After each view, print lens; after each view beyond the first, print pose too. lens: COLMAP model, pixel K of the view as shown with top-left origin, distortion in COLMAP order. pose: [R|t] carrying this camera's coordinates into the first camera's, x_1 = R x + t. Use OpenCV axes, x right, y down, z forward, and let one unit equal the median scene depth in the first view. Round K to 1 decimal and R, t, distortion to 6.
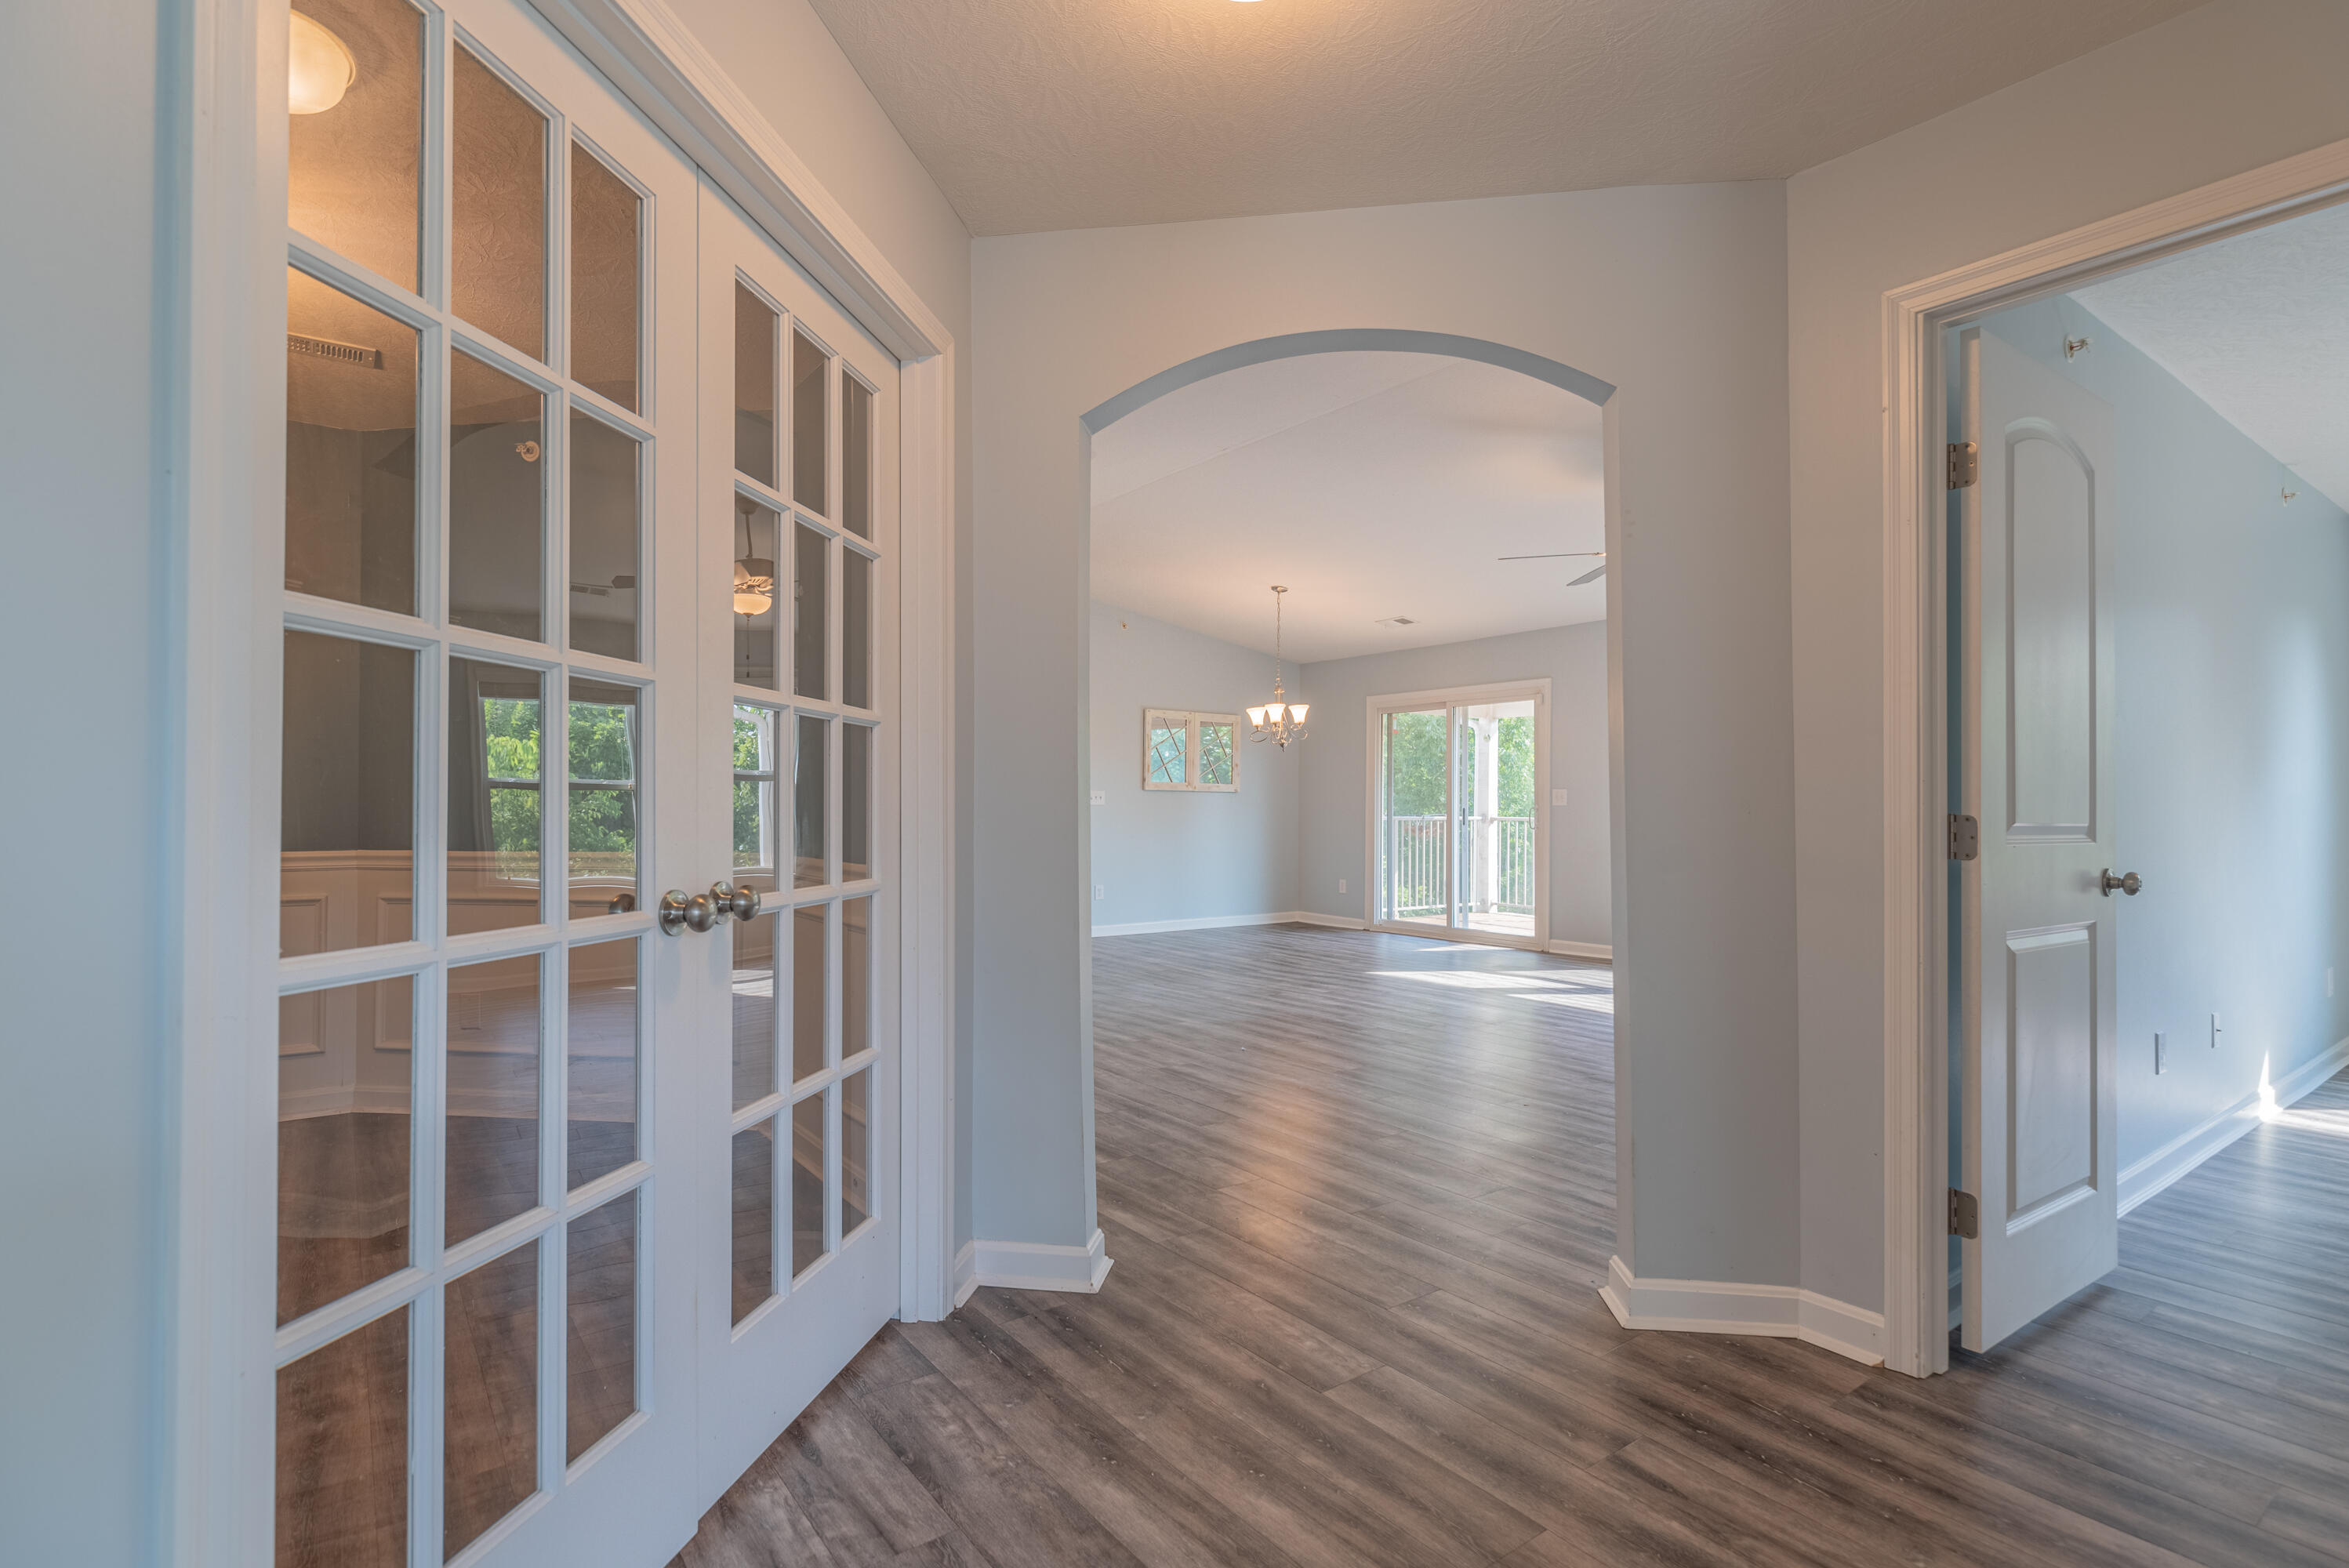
lens RADIAL K [[1137.1, 0, 1174.5], [0, 1137.1, 784.0], [0, 0, 1]] dist [0.000131, 0.000049]
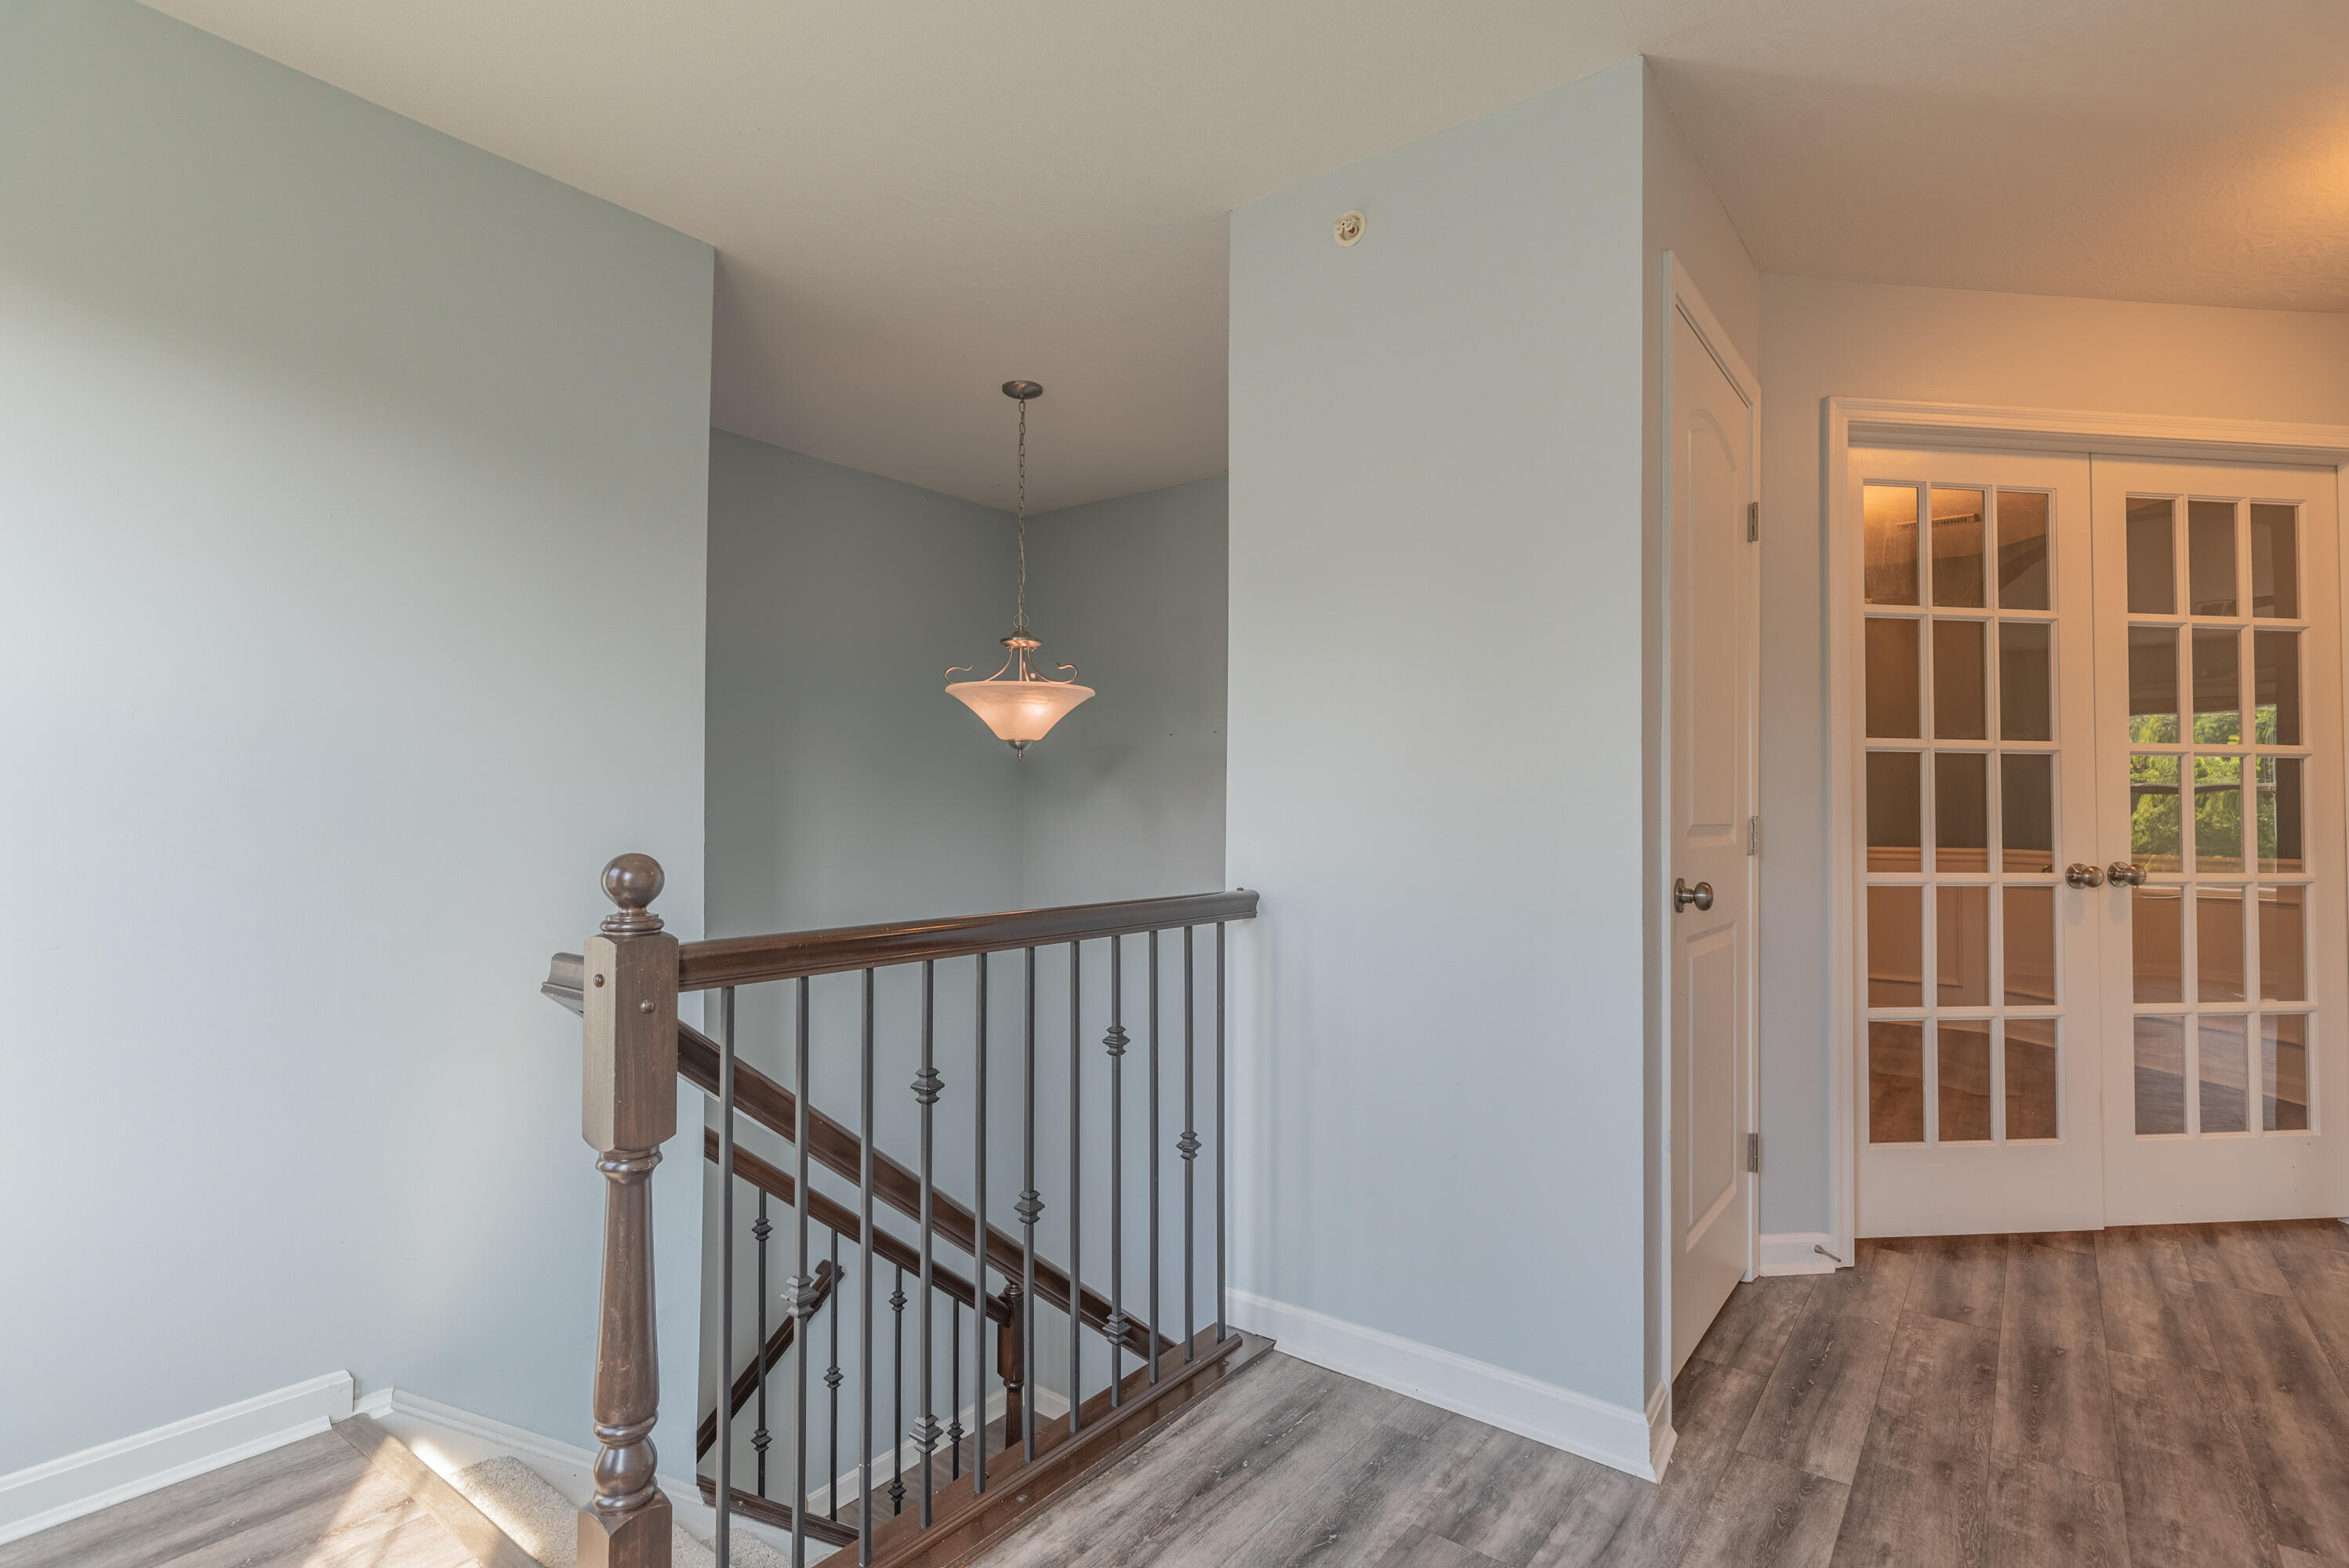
lens RADIAL K [[1176.1, 0, 1174.5], [0, 1176.1, 784.0], [0, 0, 1]] dist [-0.003009, -0.000212]
pose [[0.290744, -0.016290, -0.956662, 0.932858], [0.016607, 0.999790, -0.011978, -0.034778], [0.956657, -0.012405, 0.290953, -0.919395]]
